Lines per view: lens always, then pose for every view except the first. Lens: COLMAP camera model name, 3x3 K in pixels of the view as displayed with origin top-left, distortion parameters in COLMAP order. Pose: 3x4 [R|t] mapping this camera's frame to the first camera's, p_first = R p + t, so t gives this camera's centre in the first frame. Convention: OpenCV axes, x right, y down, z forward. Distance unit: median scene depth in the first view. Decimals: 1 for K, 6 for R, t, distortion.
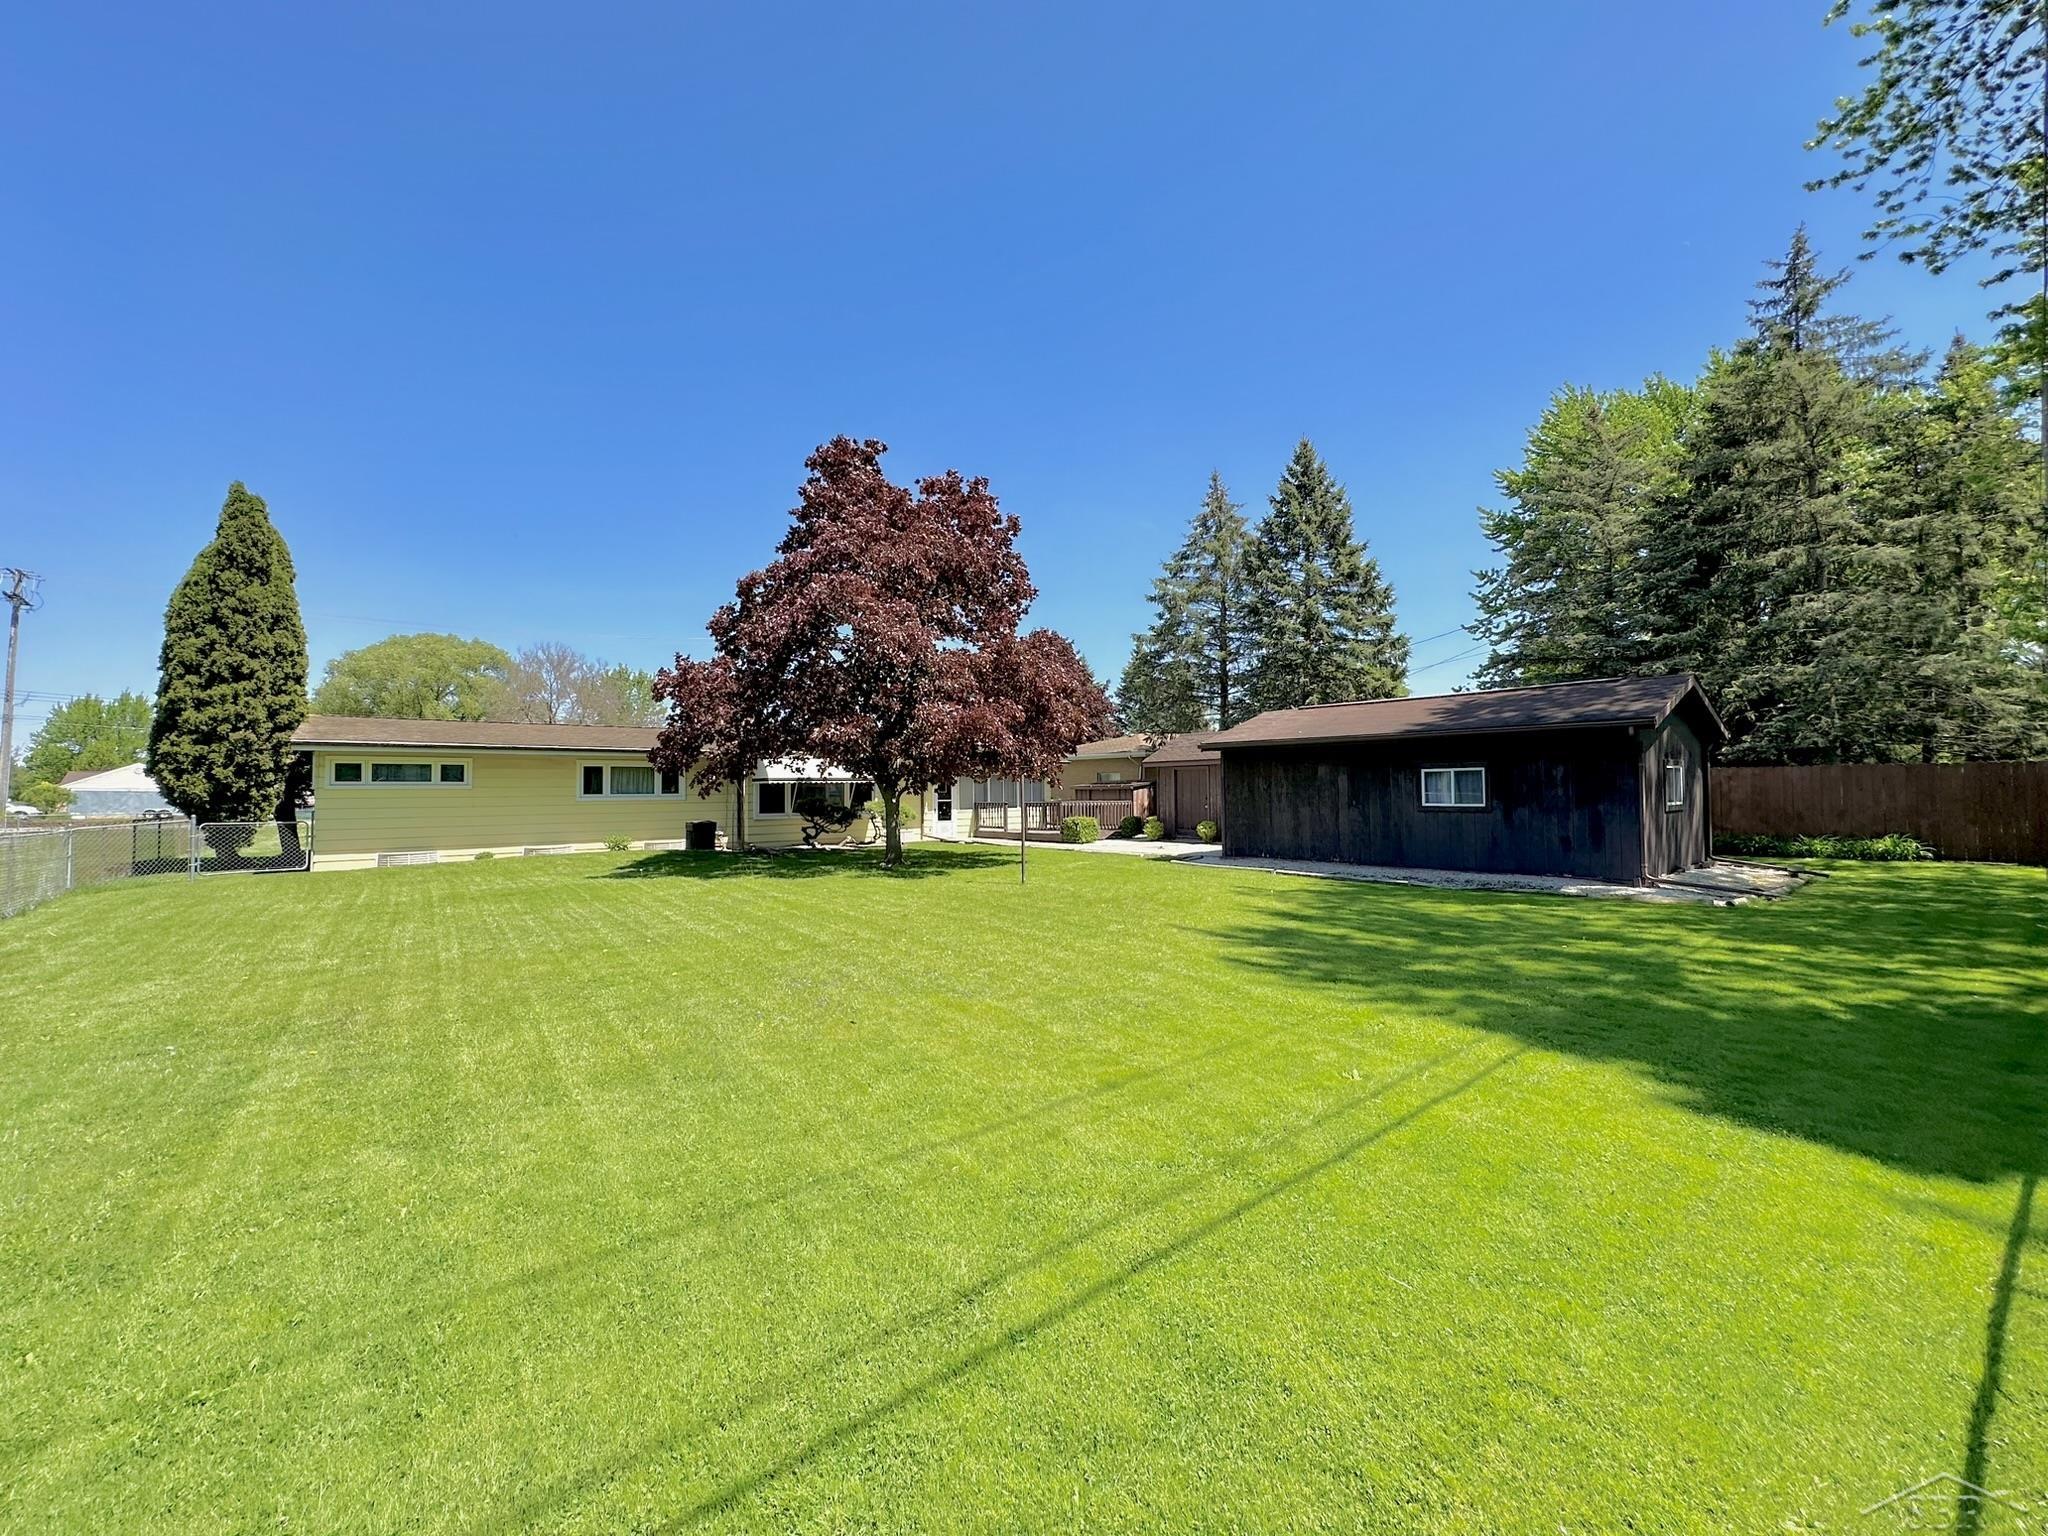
lens RADIAL K [[821.4, 0, 1026.2], [0, 821.4, 775.3], [0, 0, 1]] dist [-0.003662, 0.000808]
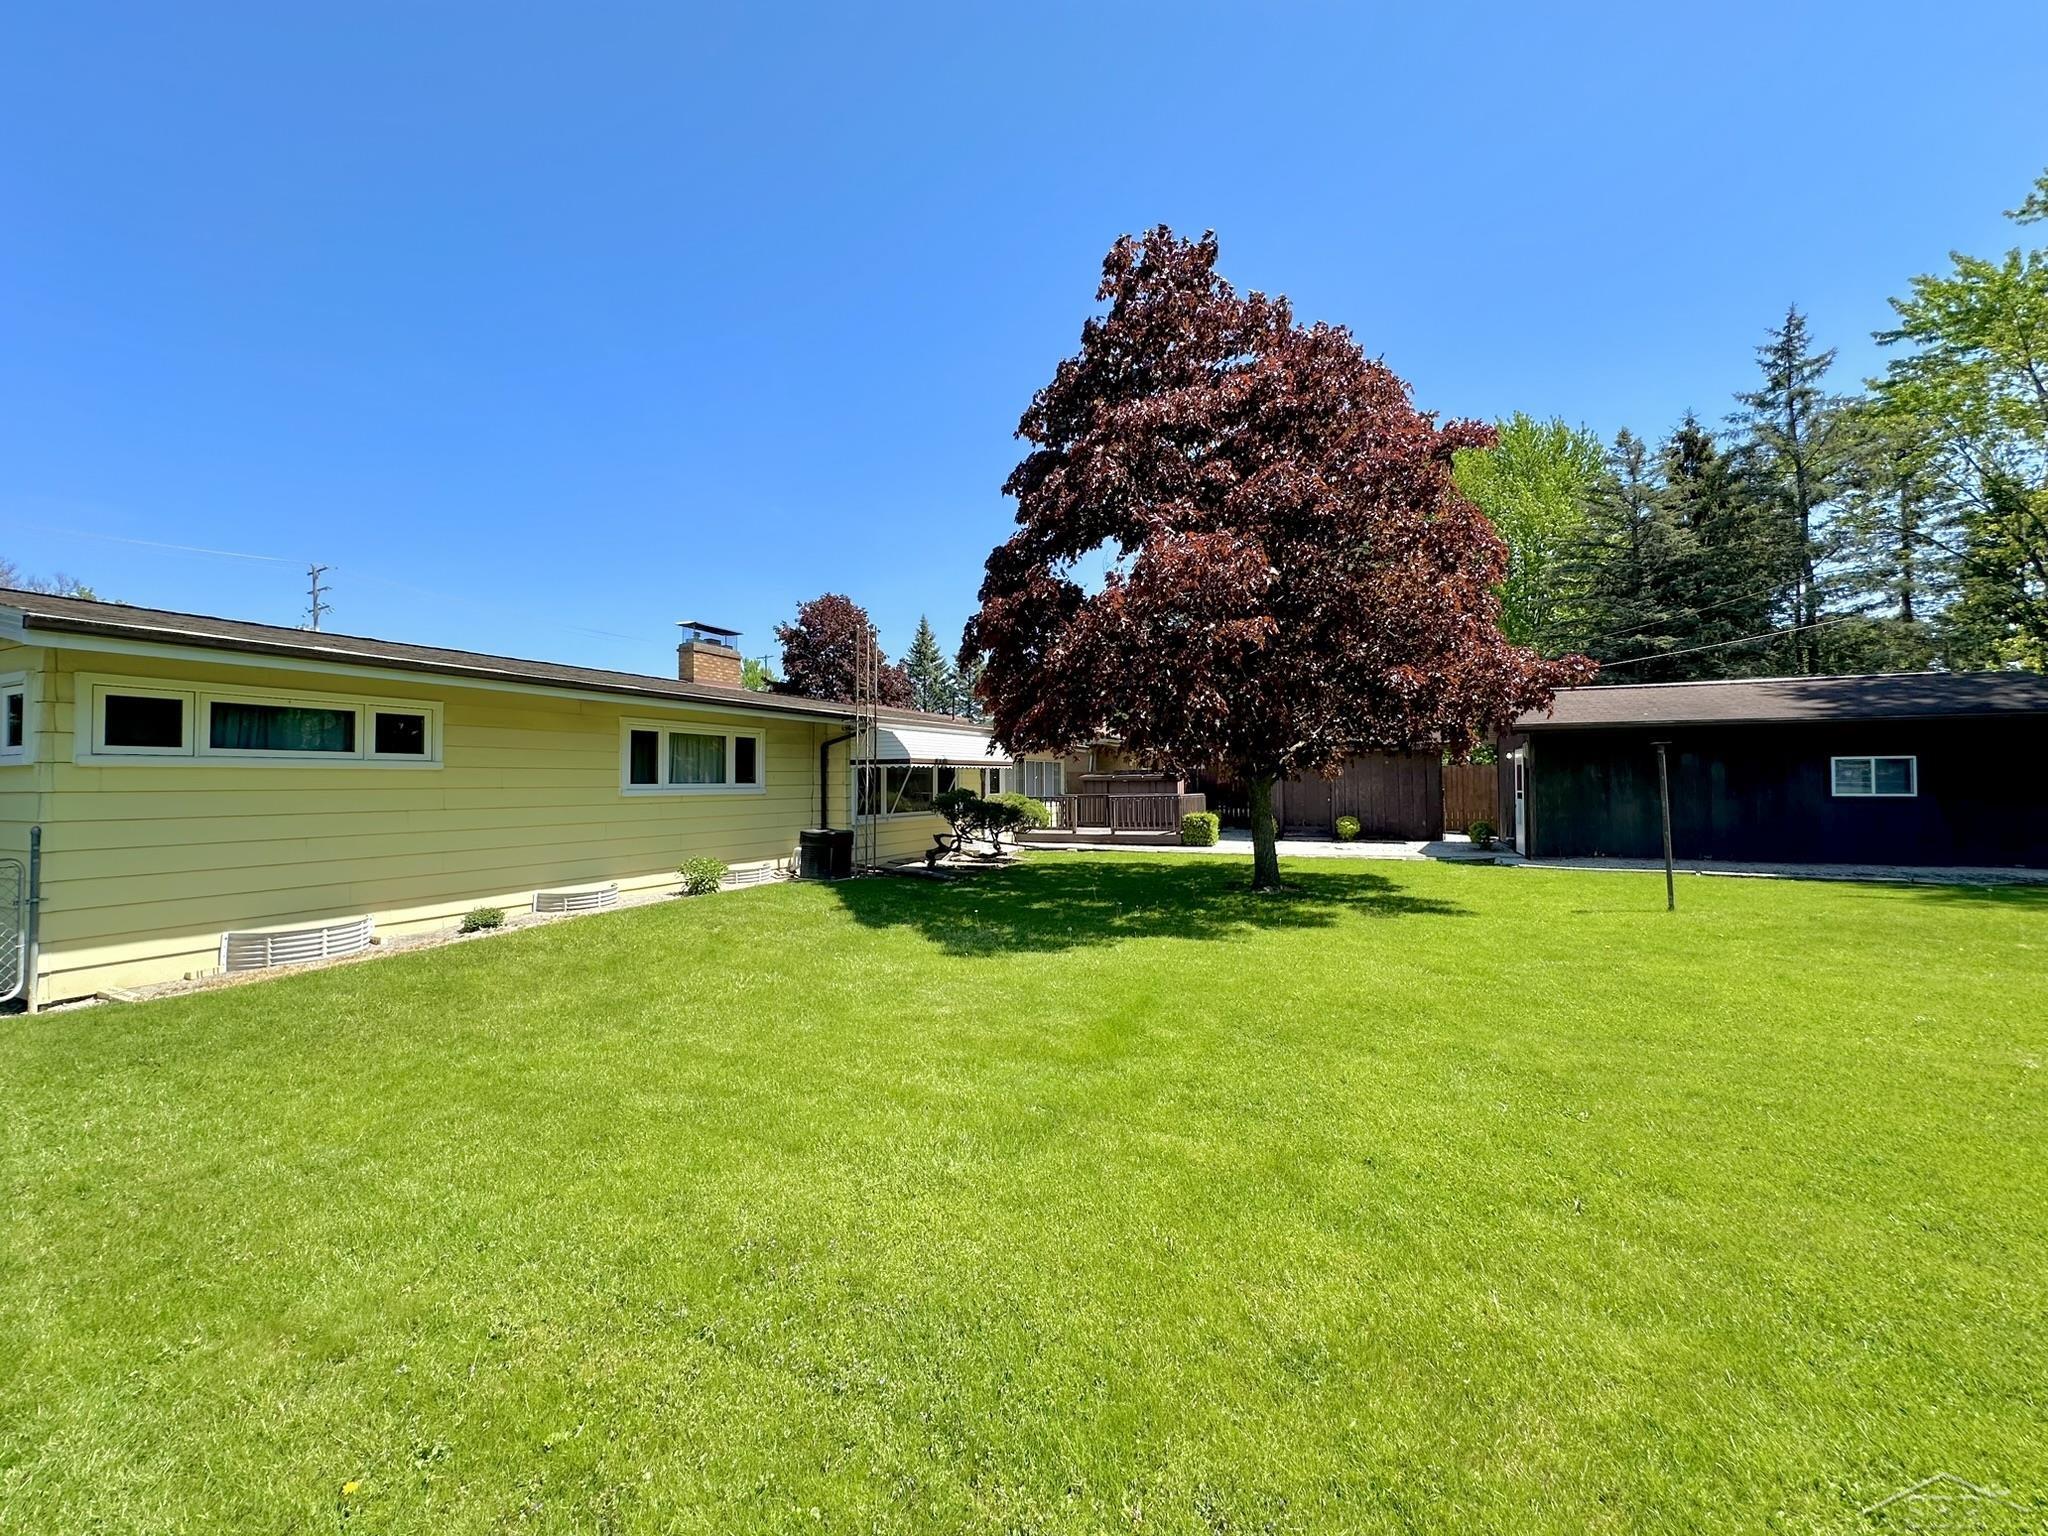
lens RADIAL K [[821.4, 0, 1023.0], [0, 821.4, 769.7], [0, 0, 1]] dist [-0.003662, 0.000808]
pose [[0.900069, 0.008704, 0.435661, -0.621304], [-0.009774, 0.999952, 0.000216, 0.013608], [-0.435639, -0.004452, 0.900111, 0.490549]]
